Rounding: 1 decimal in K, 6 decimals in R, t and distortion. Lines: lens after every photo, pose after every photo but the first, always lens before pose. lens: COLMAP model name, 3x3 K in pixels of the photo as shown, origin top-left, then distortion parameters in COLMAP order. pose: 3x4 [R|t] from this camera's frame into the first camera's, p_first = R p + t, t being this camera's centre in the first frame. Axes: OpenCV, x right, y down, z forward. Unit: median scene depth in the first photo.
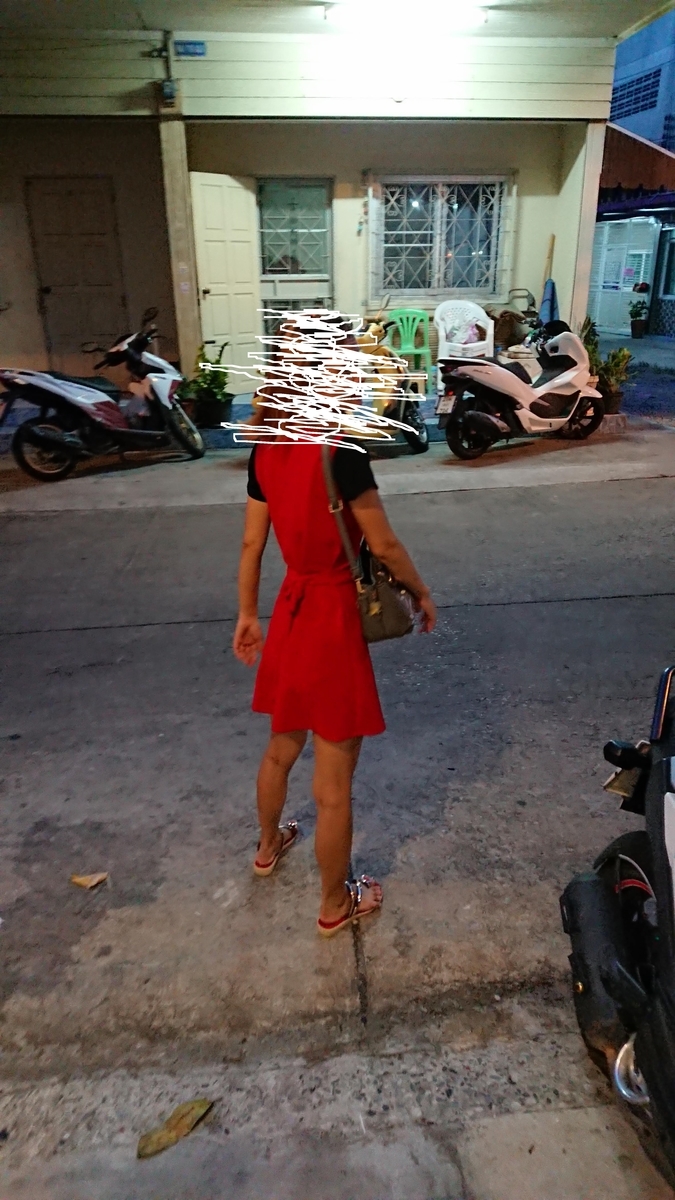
lens RADIAL K [[814.3, 0, 337.5], [0, 814.3, 600.0], [0, 0, 1]] dist [0.150227, -0.191635]
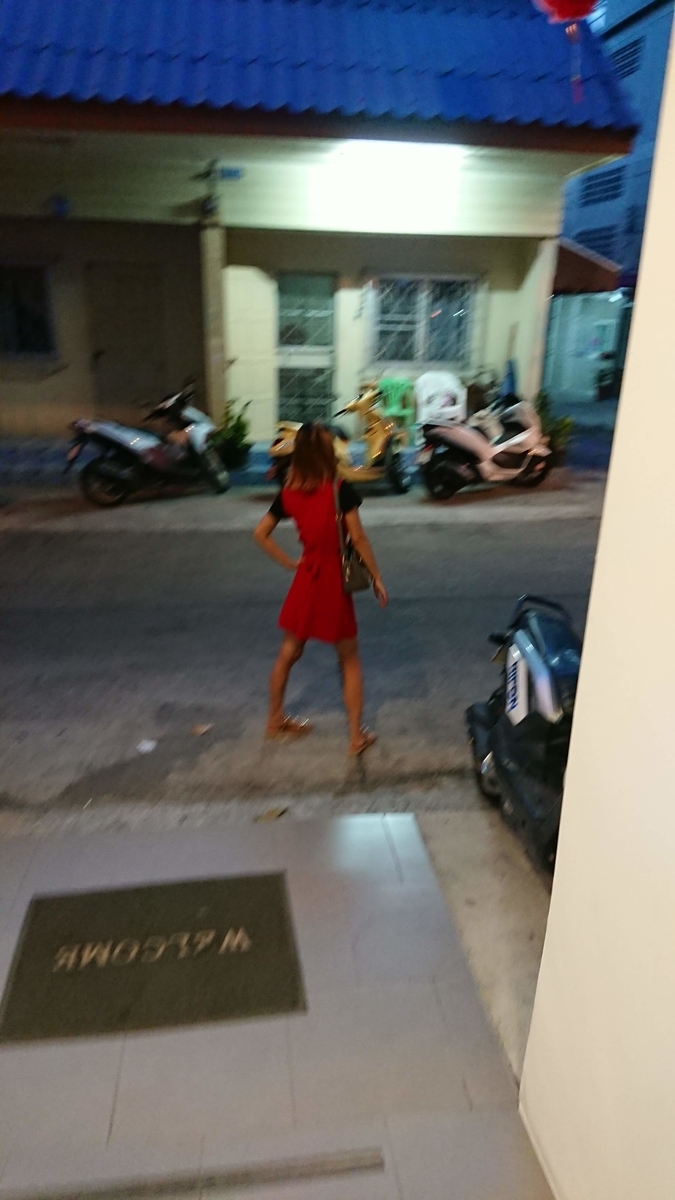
lens RADIAL K [[814.3, 0, 337.5], [0, 814.3, 600.0], [0, 0, 1]] dist [0.150227, -0.191635]
pose [[0.999418, 0.026751, 0.021159, -0.020388], [-0.025584, 0.998235, -0.053600, 0.050392], [-0.022556, 0.053028, 0.998338, -0.229070]]
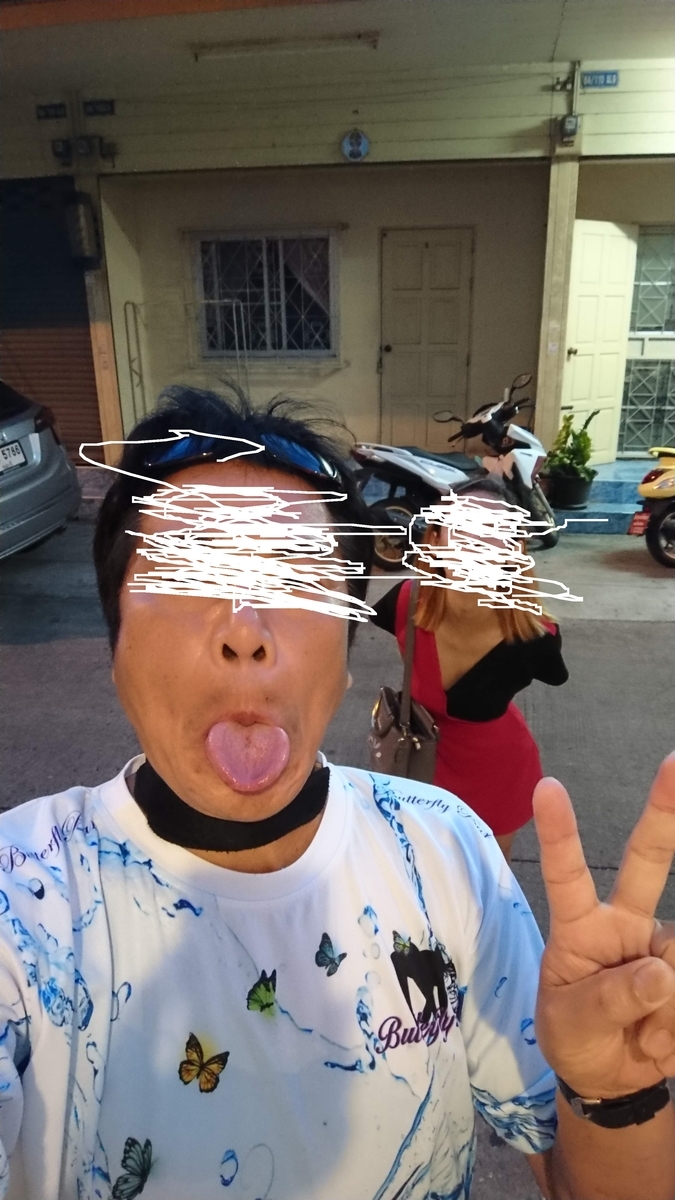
lens RADIAL K [[771.5, 0, 369.4], [0, 771.5, 589.1], [0, 0, 1]] dist [0.051118, -0.110624]
pose [[0.968399, 0.090541, -0.232393, -0.165735], [-0.099129, 0.994747, -0.025525, -0.092674], [0.228861, 0.047755, 0.972287, 0.196967]]
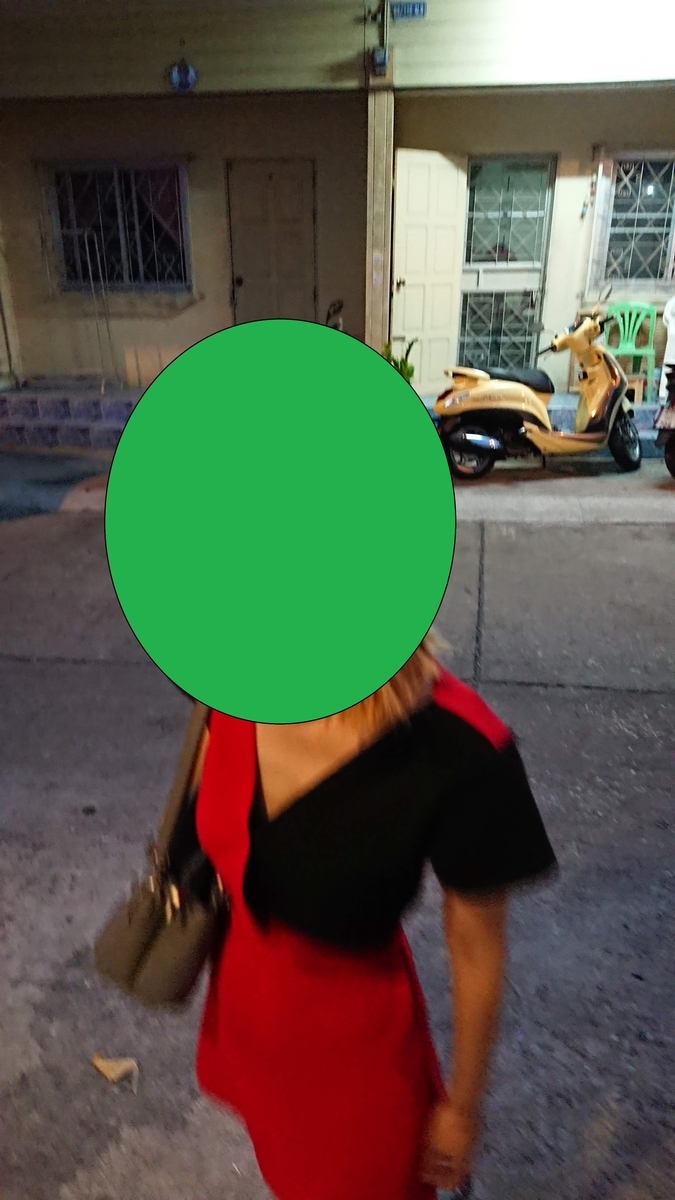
lens RADIAL K [[814.3, 0, 337.5], [0, 814.3, 600.0], [0, 0, 1]] dist [0.150227, -0.191635]
pose [[0.971562, 0.096557, -0.216205, 0.006155], [-0.094831, 0.995324, 0.018369, -0.036746], [0.216967, 0.002657, 0.976175, 0.102817]]
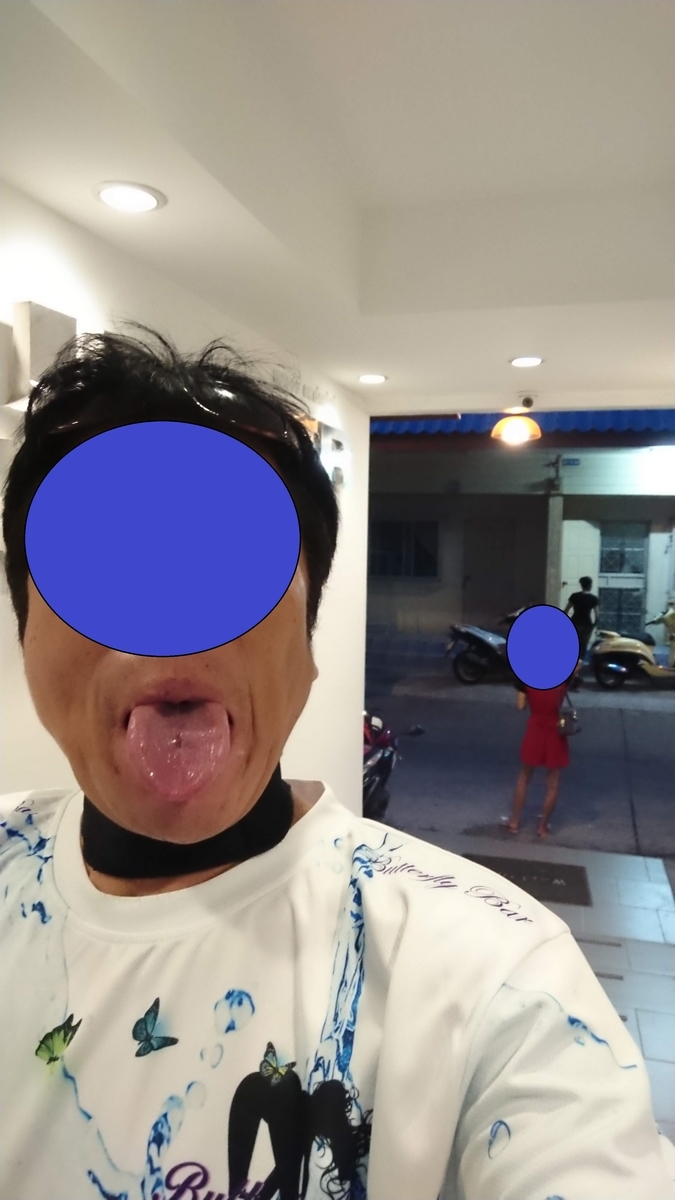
lens RADIAL K [[771.5, 0, 369.4], [0, 771.5, 589.1], [0, 0, 1]] dist [0.051118, -0.110624]
pose [[0.937927, 0.053566, -0.342670, 0.007270], [-0.151964, 0.951587, -0.267189, 0.123676], [0.311768, 0.302677, 0.900659, -0.560805]]
